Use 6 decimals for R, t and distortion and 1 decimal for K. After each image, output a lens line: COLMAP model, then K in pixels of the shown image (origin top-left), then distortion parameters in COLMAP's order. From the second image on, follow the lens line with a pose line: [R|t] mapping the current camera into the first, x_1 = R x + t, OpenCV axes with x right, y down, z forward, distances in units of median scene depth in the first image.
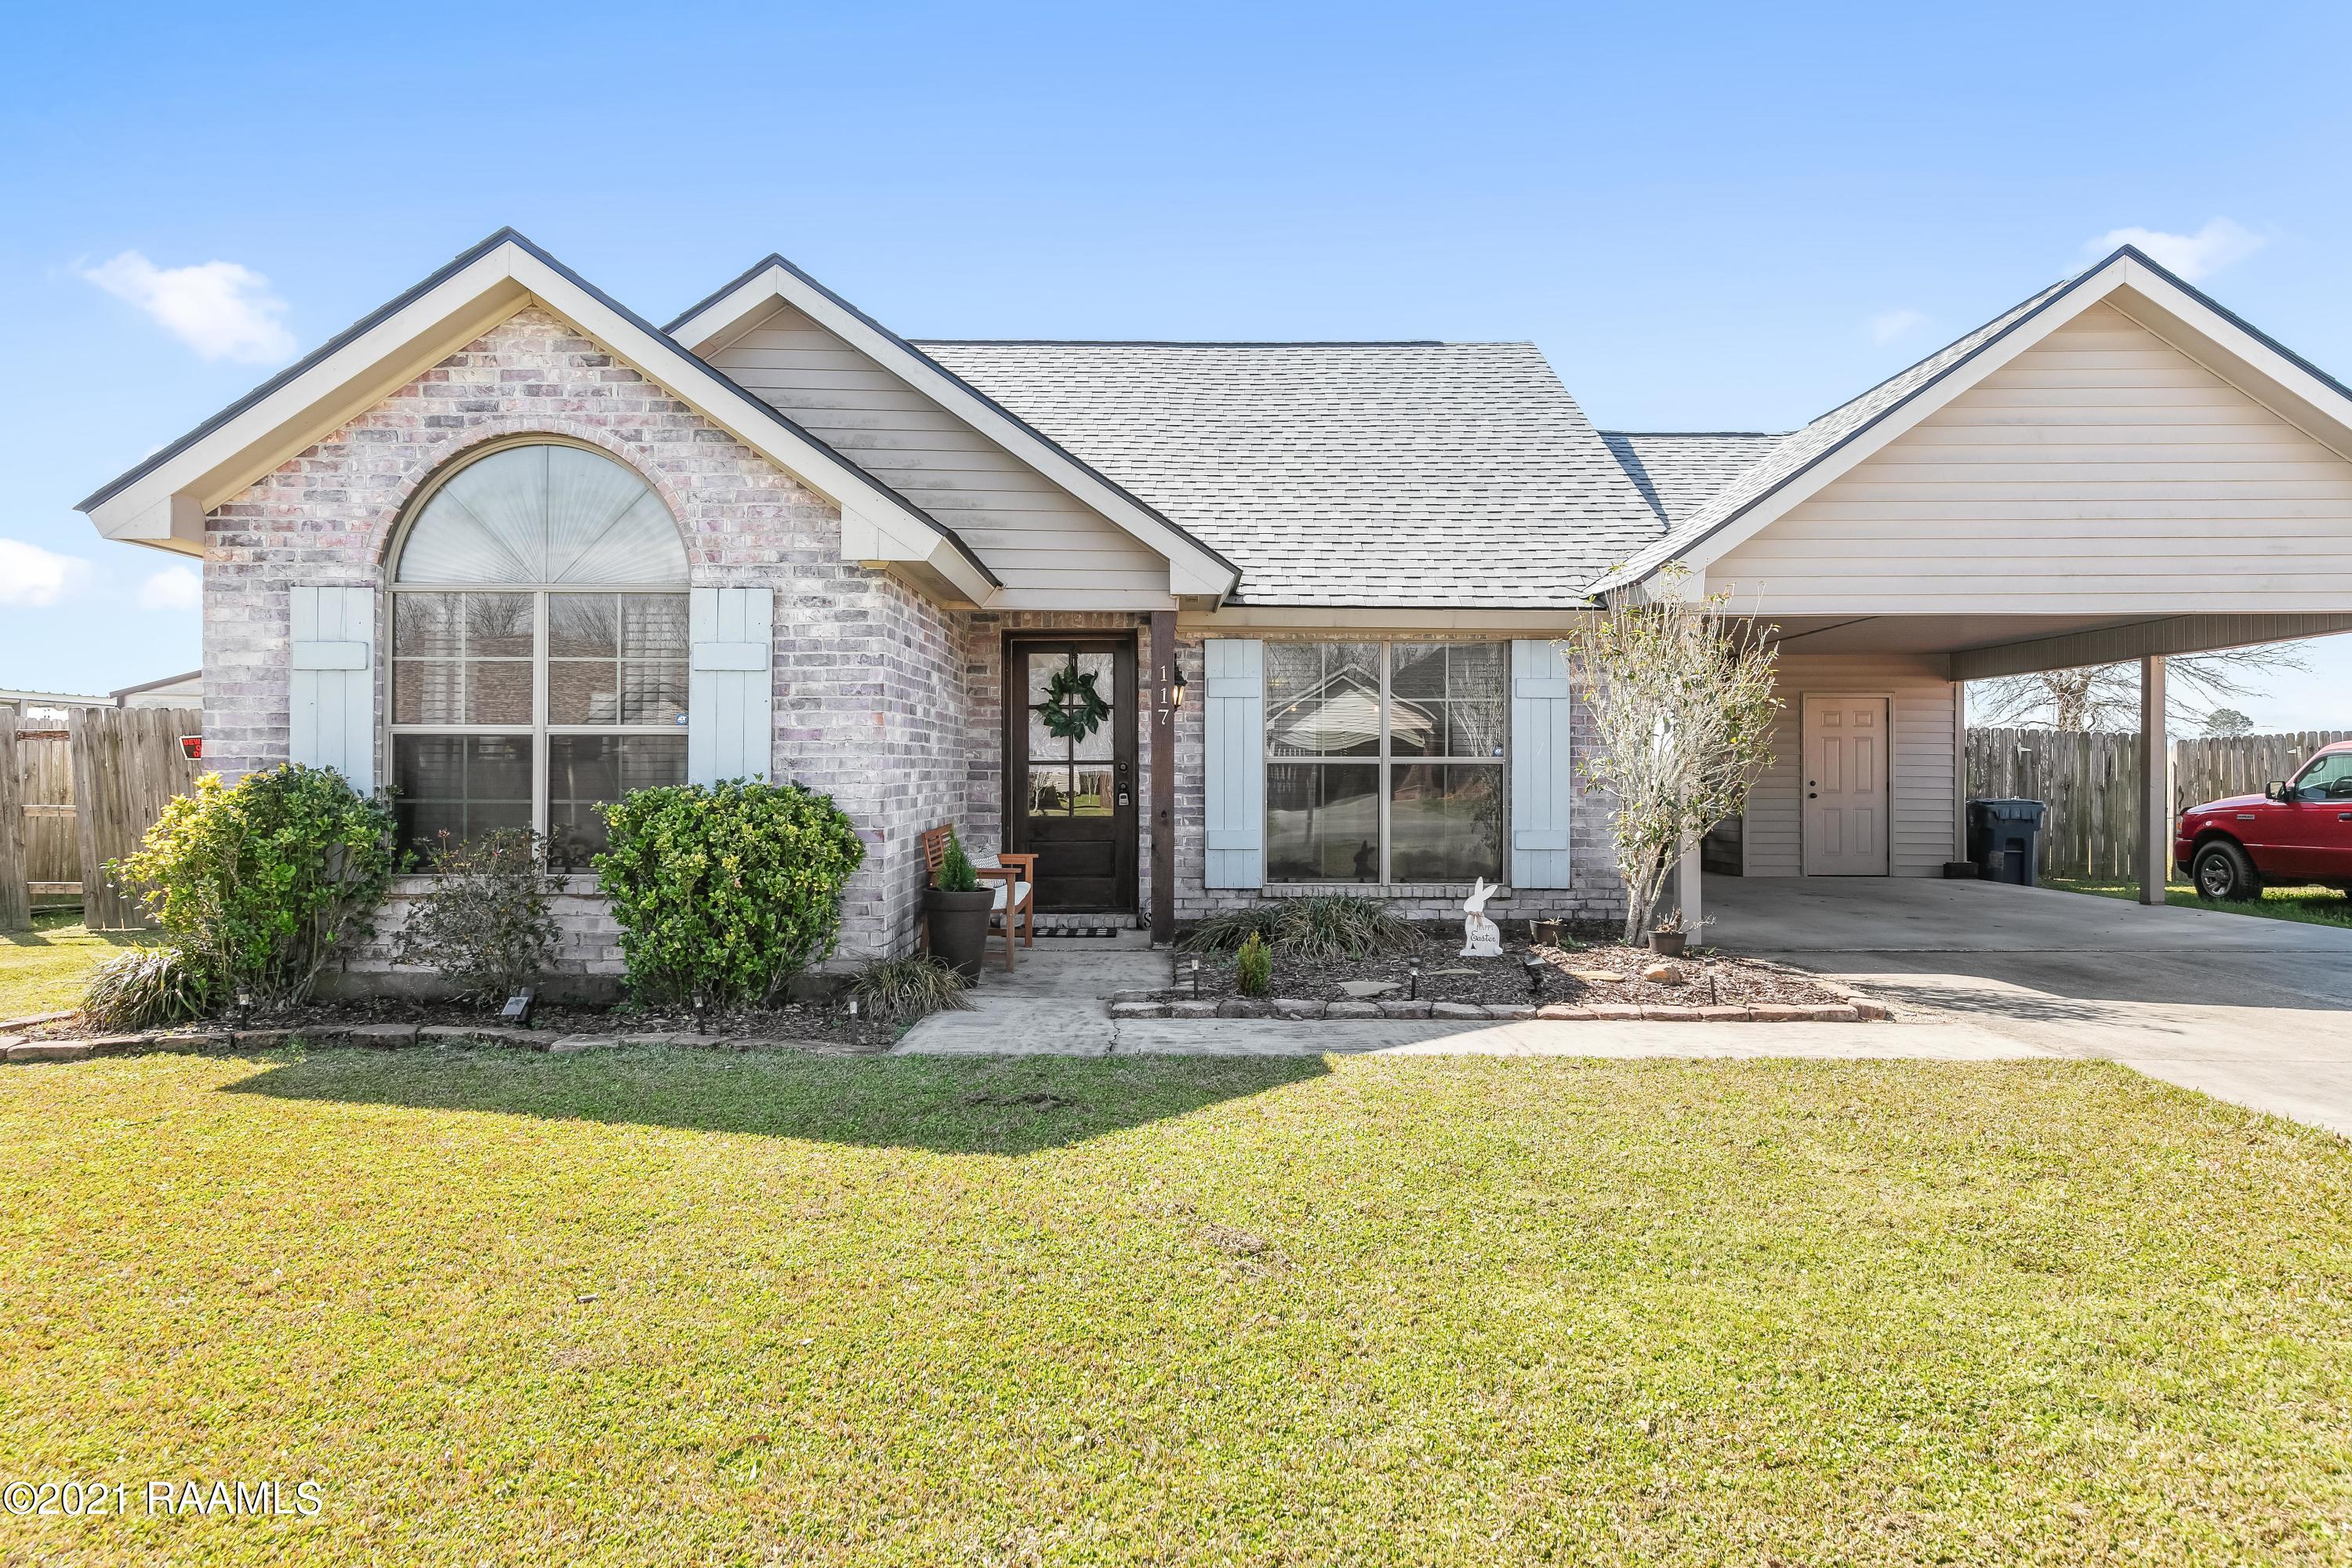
lens RADIAL K [[1435.9, 0, 1178.7], [0, 1435.9, 770.7], [0, 0, 1]] dist [0.002667, -0.000237]
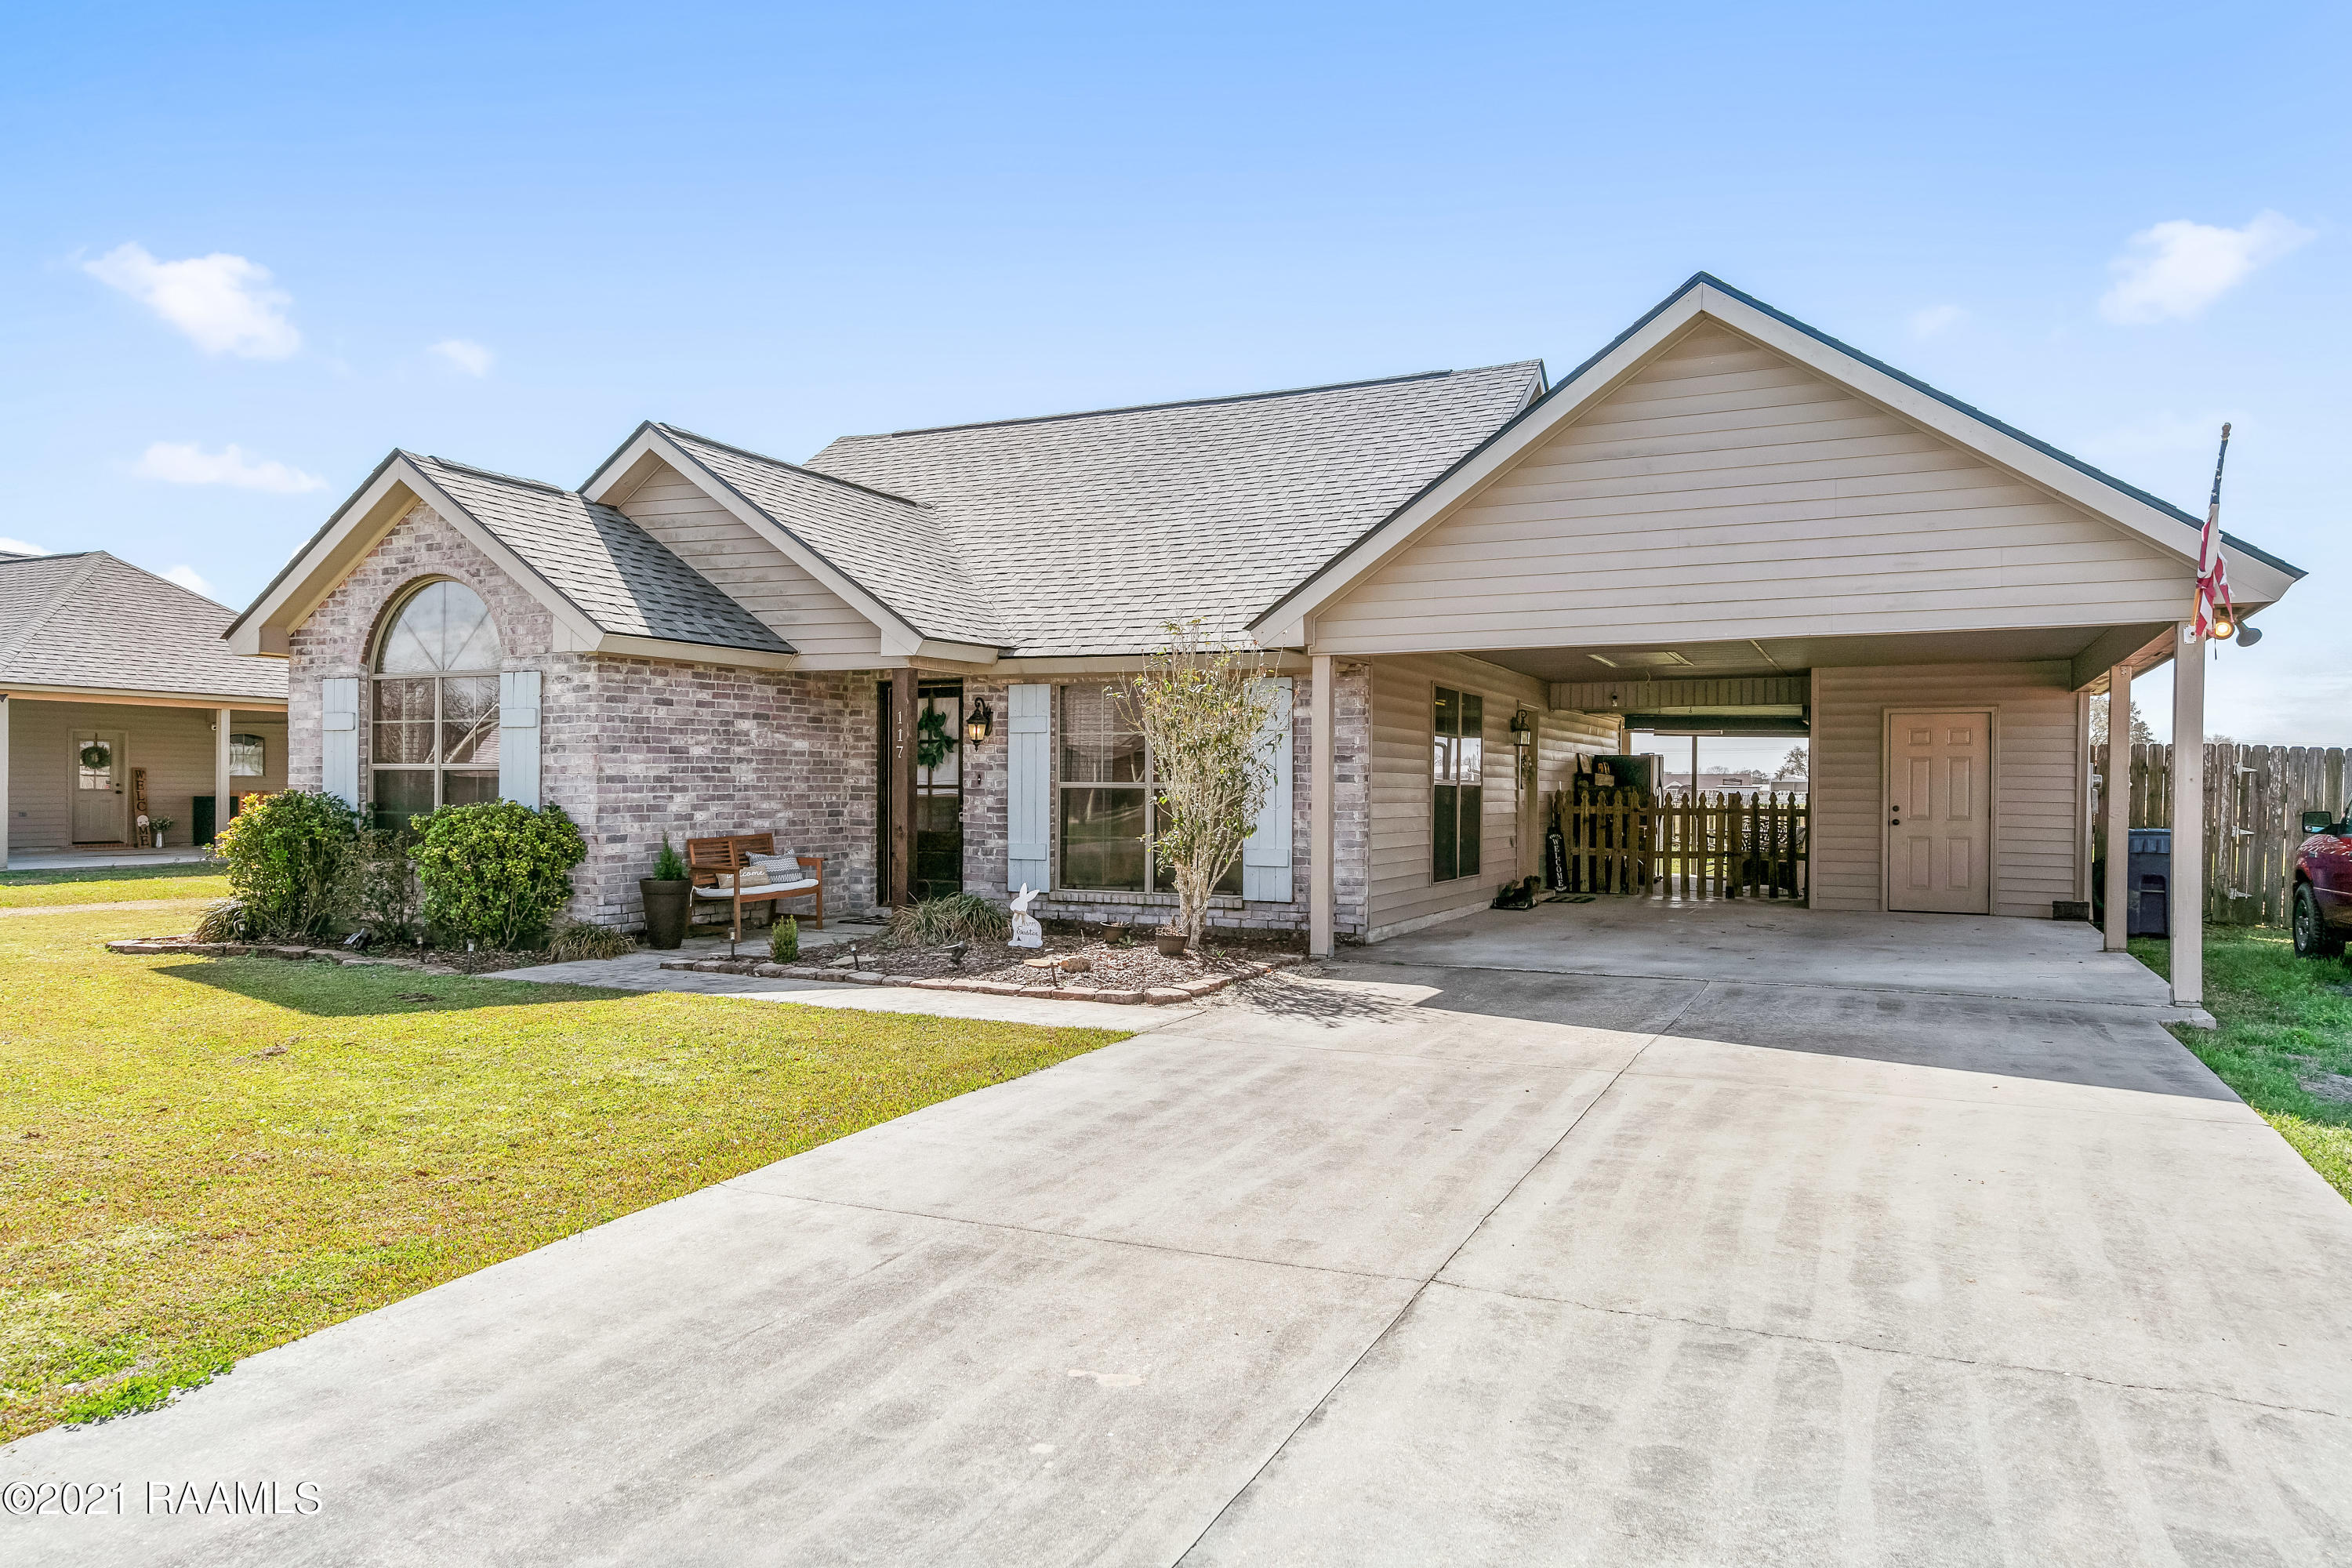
lens RADIAL K [[1548.9, 0, 1174.5], [0, 1548.9, 793.2], [0, 0, 1]] dist [0.003443, 0.000554]
pose [[0.902467, 0.005072, -0.430730, 0.976282], [-0.002451, 0.999975, 0.006640, -0.013082], [0.430752, -0.004936, 0.902457, -0.158528]]
